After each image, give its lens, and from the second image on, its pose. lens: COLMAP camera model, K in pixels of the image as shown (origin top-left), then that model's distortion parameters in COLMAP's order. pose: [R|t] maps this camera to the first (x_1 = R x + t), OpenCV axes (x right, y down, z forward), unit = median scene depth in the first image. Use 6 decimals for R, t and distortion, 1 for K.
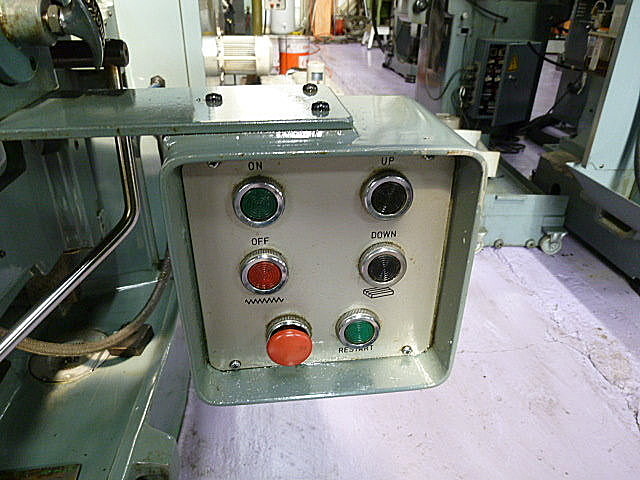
lens RADIAL K [[482.4, 0, 323.7], [0, 482.4, 241.5], [0, 0, 1]] dist [-0.023804, -0.002121]
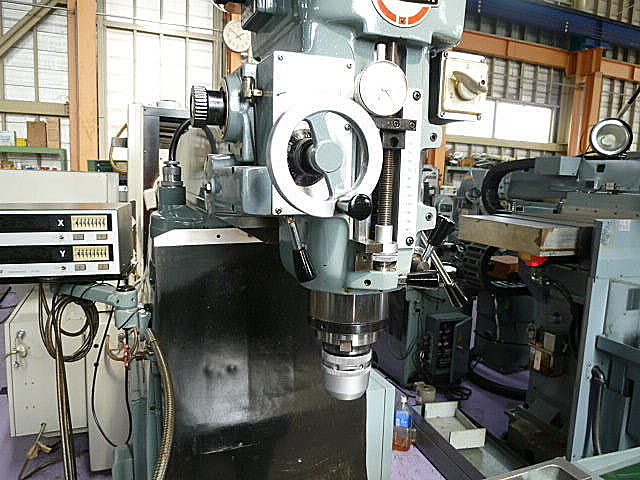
lens RADIAL K [[482.4, 0, 323.7], [0, 482.4, 241.5], [0, 0, 1]] dist [-0.023804, -0.002121]
pose [[0.964341, -0.026192, 0.263366, -0.459862], [0.112774, 0.940898, -0.319362, -0.330977], [-0.239436, 0.337675, 0.910300, -0.336287]]
